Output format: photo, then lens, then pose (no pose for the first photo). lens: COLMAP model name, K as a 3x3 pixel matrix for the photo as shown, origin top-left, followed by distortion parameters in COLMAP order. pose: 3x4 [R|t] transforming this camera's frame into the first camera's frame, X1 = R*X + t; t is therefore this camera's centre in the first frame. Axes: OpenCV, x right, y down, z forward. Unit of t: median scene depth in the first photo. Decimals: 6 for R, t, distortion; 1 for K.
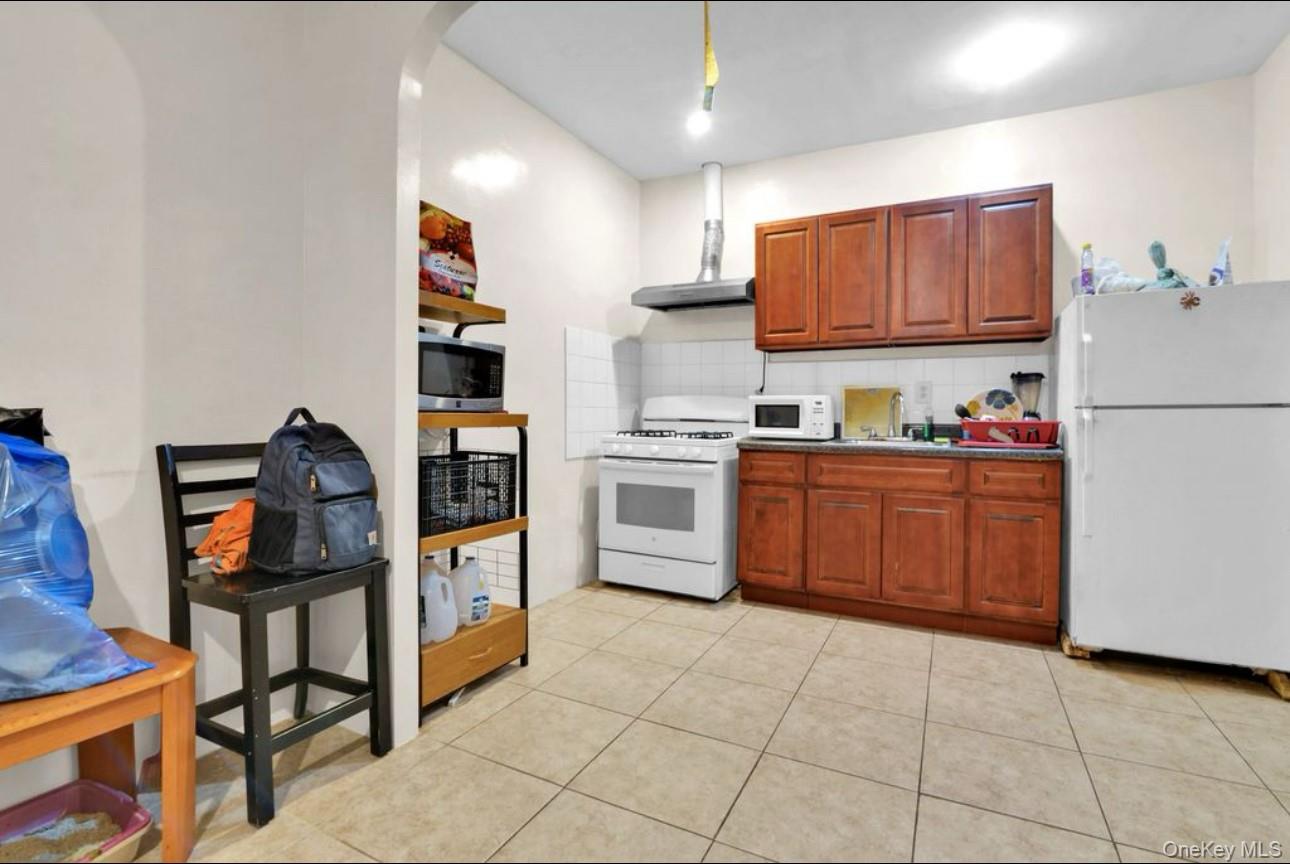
lens RADIAL K [[605.0, 0, 643.0], [0, 605.0, 424.5], [0, 0, 1]] dist [-0.002549, -0.001236]
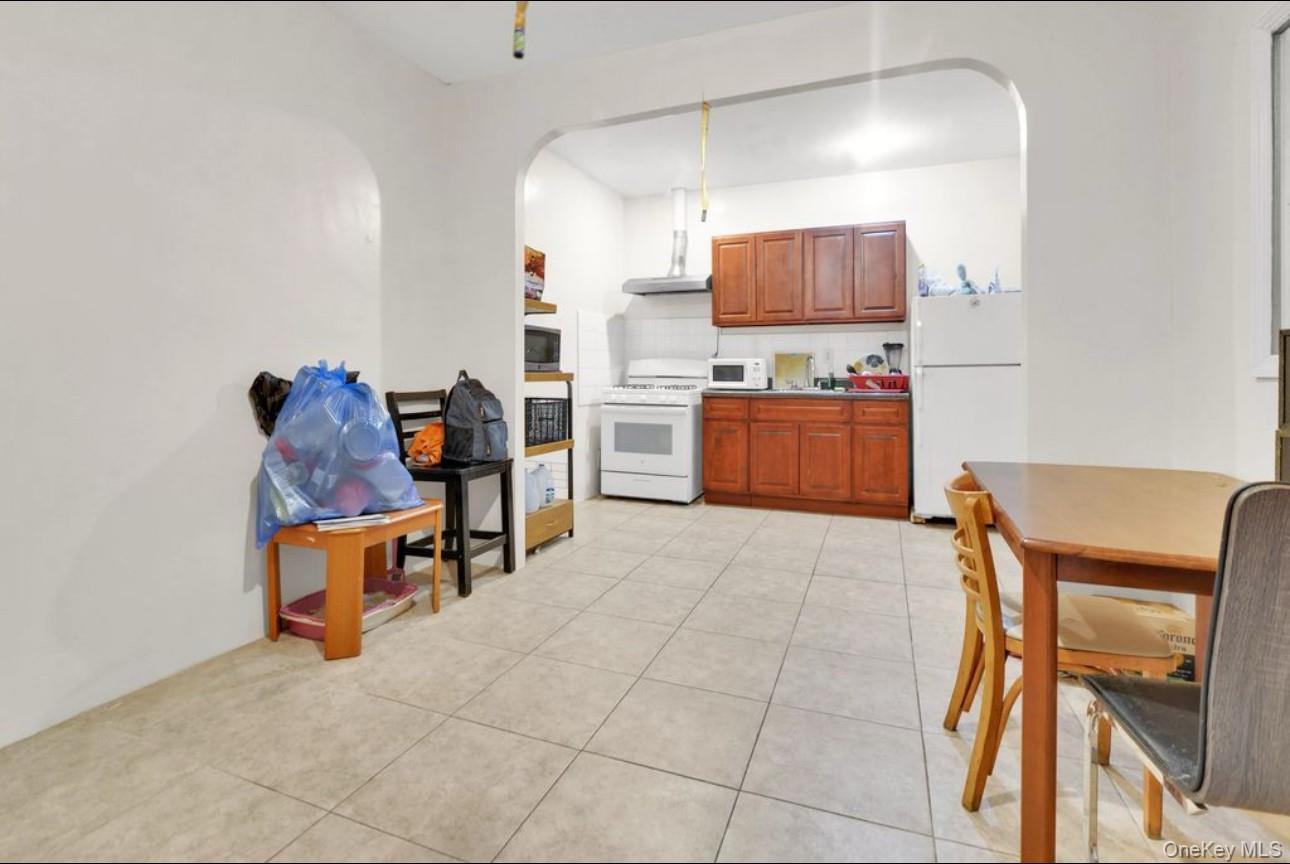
lens RADIAL K [[605.0, 0, 628.9], [0, 605.0, 384.8], [0, 0, 1]] dist [-0.002549, -0.001236]
pose [[0.996814, -0.008517, 0.079308, -0.158330], [0.008204, 0.999957, 0.004277, 0.007120], [-0.079341, -0.003612, 0.996841, -0.508743]]
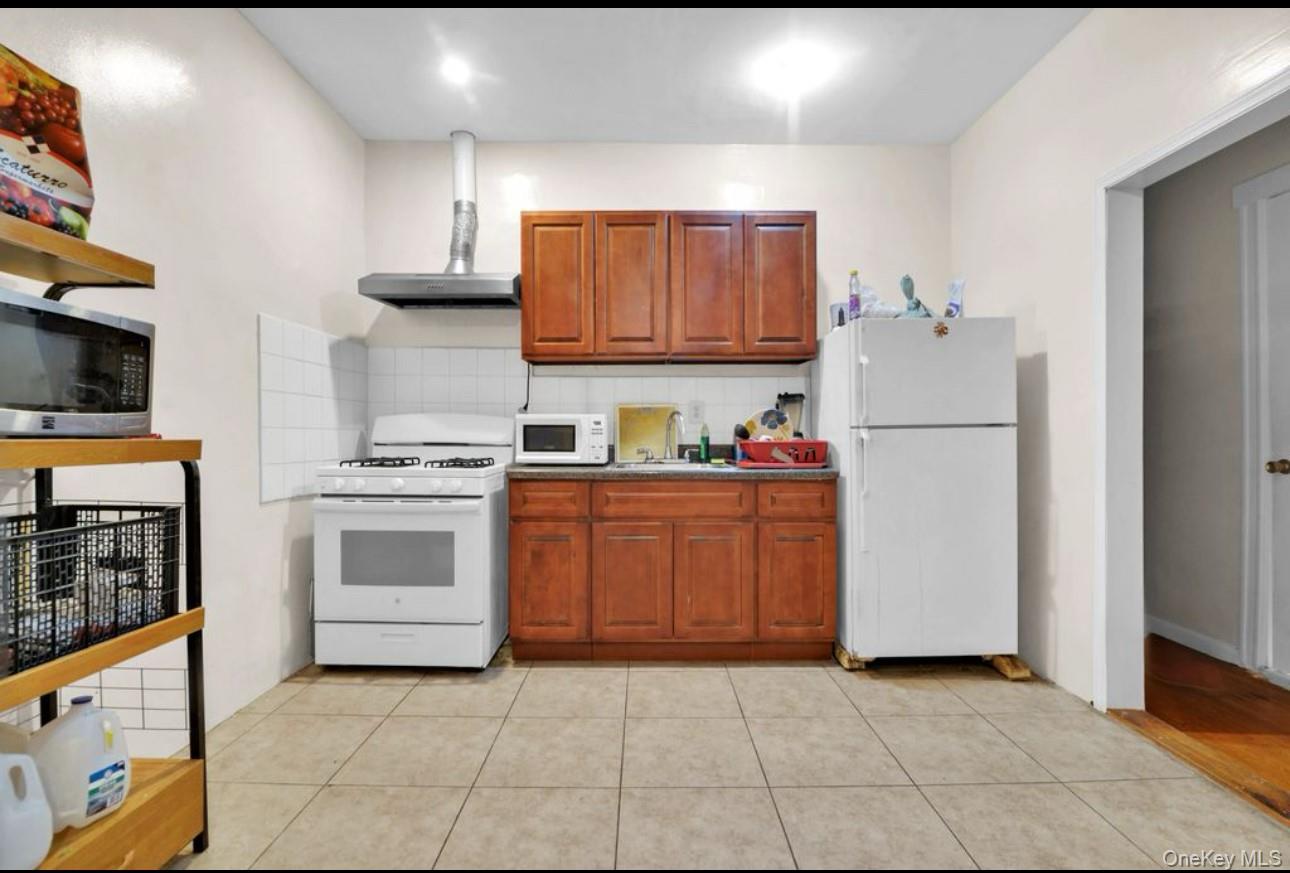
lens RADIAL K [[593.7, 0, 637.1], [0, 593.7, 439.0], [0, 0, 1]] dist [-0.015025, 0.000633]
pose [[0.891348, -0.010510, 0.453197, -0.062816], [0.015197, 0.999862, -0.006702, -0.006604], [-0.453064, 0.012861, 0.891385, 0.251332]]
